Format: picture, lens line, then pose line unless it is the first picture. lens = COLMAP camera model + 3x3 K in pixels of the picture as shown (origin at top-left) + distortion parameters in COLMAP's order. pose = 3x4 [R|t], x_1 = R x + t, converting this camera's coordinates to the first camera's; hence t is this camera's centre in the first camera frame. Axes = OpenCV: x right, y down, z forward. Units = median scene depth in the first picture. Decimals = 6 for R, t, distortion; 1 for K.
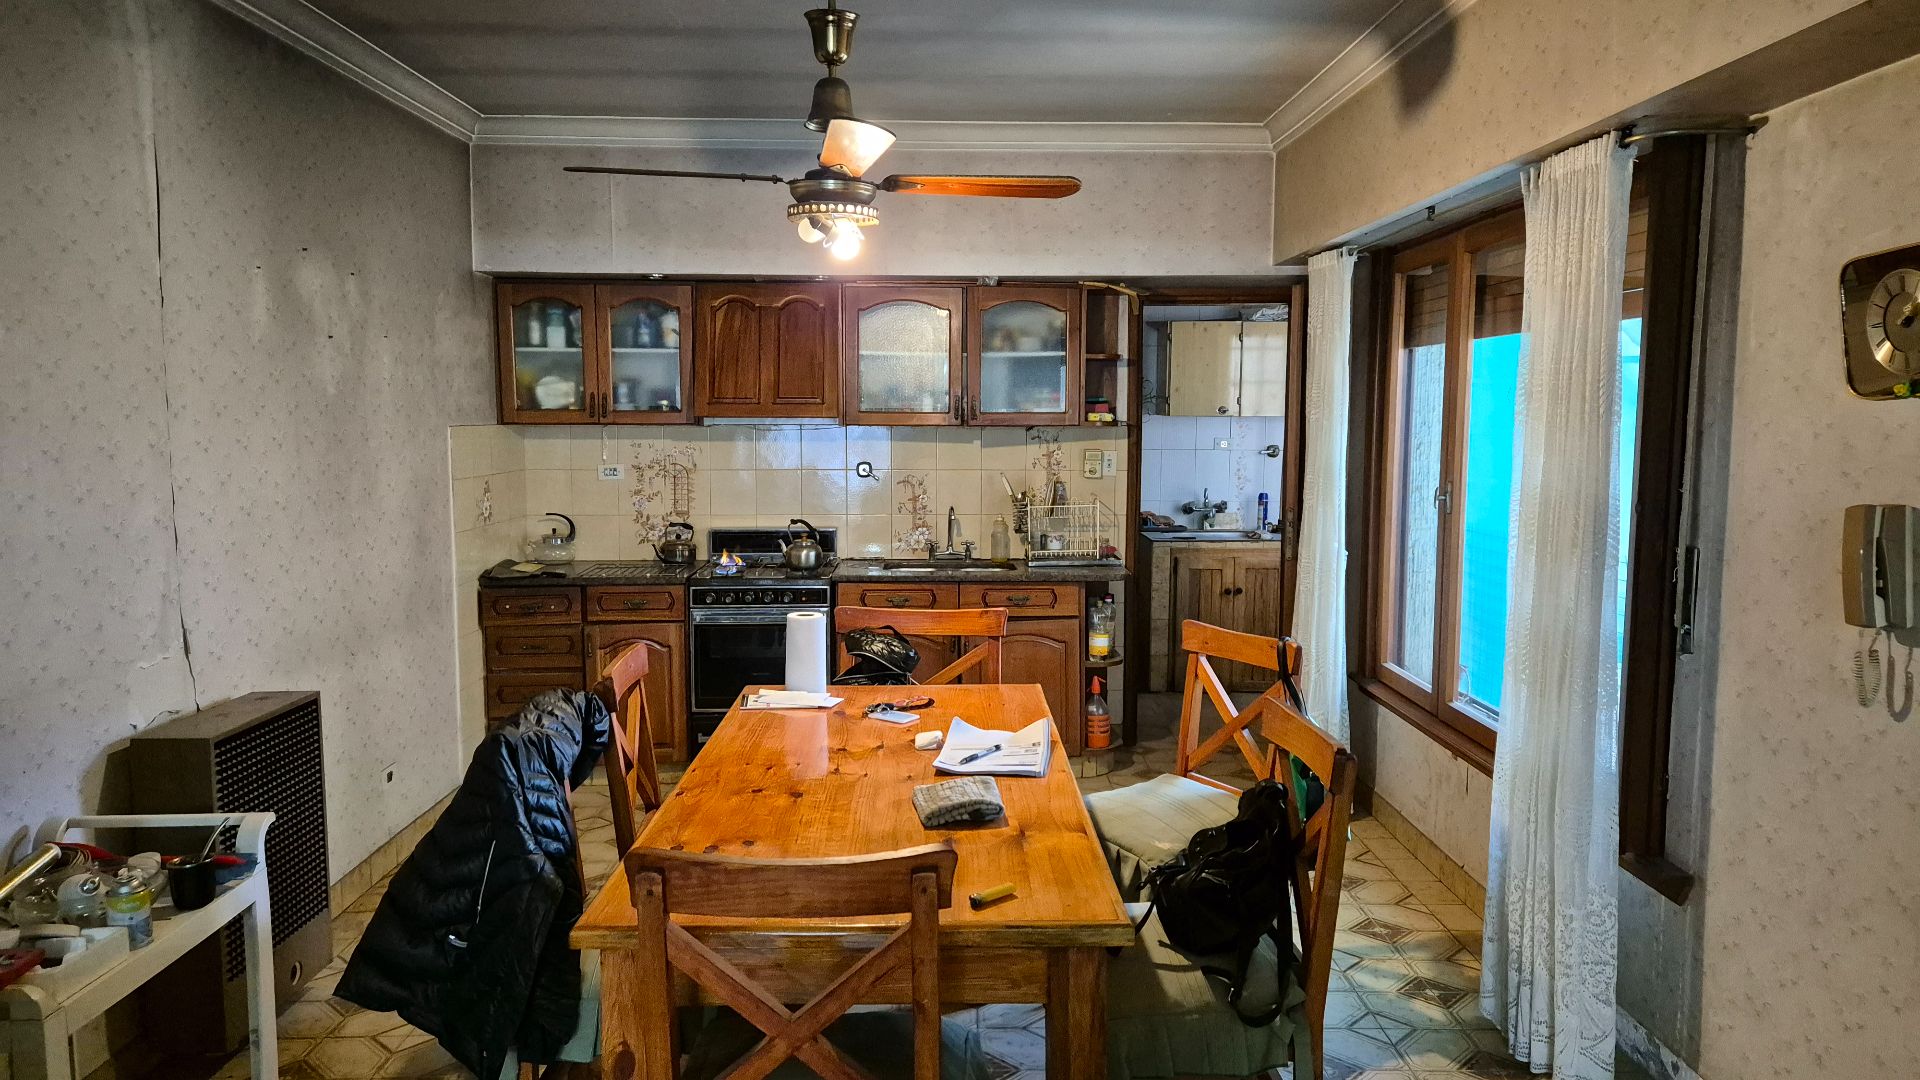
lens RADIAL K [[1287.8, 0, 963.1], [0, 1287.8, 538.8], [0, 0, 1]] dist [0.004491, 0.000114]
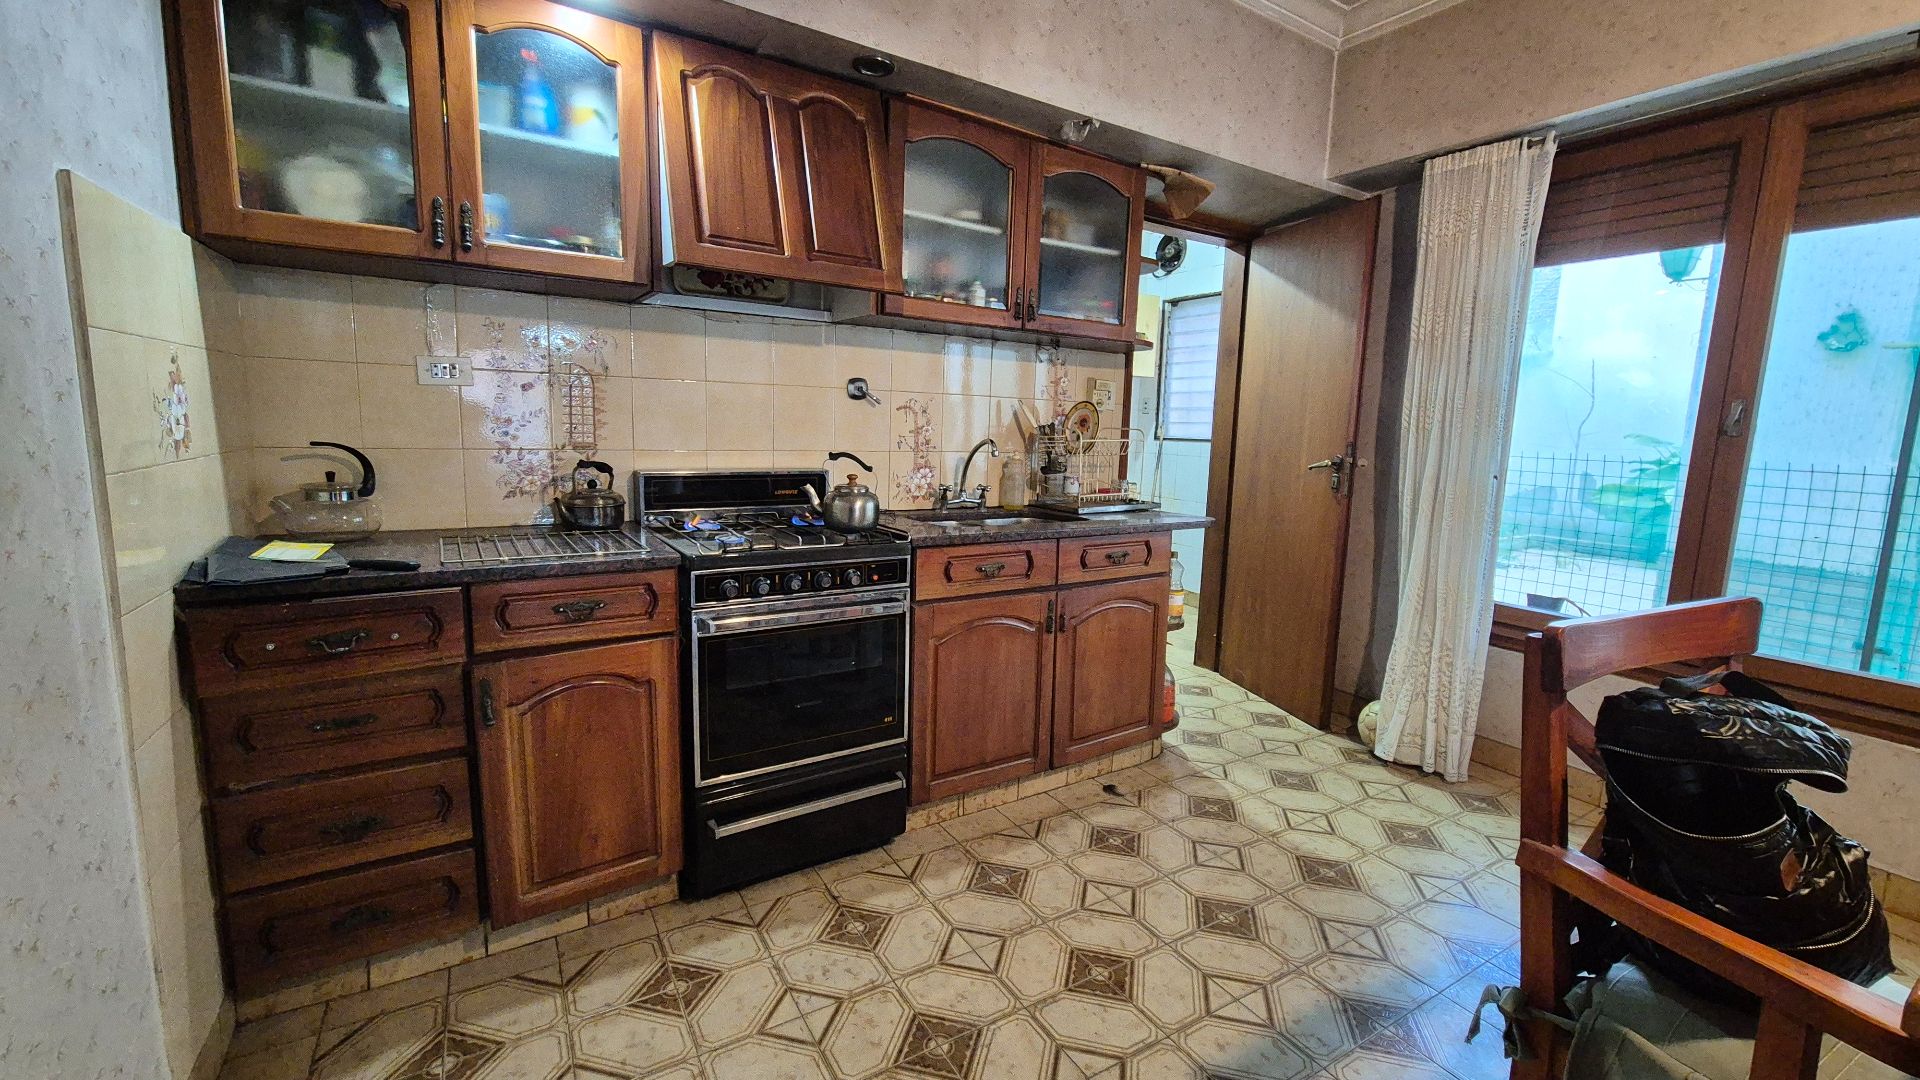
lens RADIAL K [[777.2, 0, 963.0], [0, 777.2, 537.6], [0, 0, 1]] dist [-0.006592, 0.000015]
pose [[0.857459, -0.048708, 0.512241, -0.274083], [0.019170, 0.997842, 0.062793, 0.004026], [-0.514195, -0.044023, 0.856543, 0.635210]]
